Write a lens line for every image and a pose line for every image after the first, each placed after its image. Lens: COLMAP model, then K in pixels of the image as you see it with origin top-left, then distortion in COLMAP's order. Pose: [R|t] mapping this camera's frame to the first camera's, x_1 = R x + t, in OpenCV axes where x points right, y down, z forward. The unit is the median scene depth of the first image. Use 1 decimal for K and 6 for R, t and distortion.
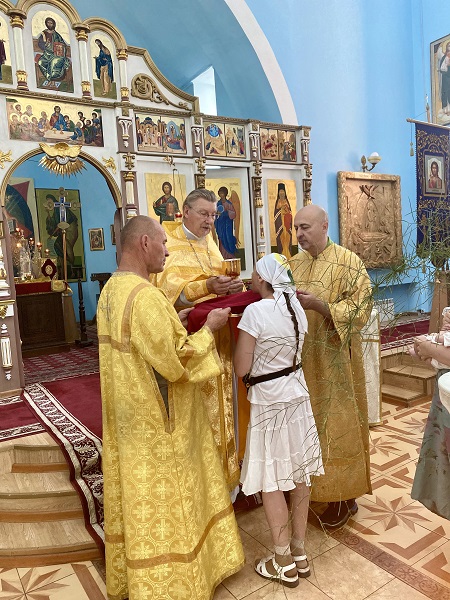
lens RADIAL K [[461.5, 0, 226.9], [0, 461.5, 295.4], [0, 0, 1]] dist [0.023497, -0.032435]
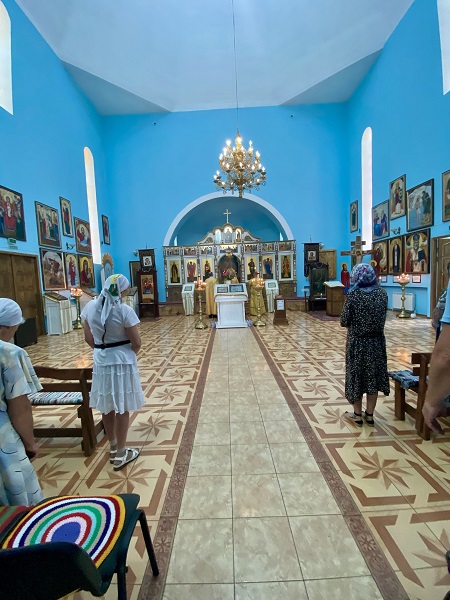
lens RADIAL K [[254.1, 0, 227.5], [0, 254.1, 298.0], [0, 0, 1]] dist [0.055036, -0.001115]
pose [[0.832724, 0.068554, -0.549428, 1.081126], [-0.049720, 0.997555, 0.049112, 0.023719], [0.551452, -0.013579, 0.834096, -1.214929]]
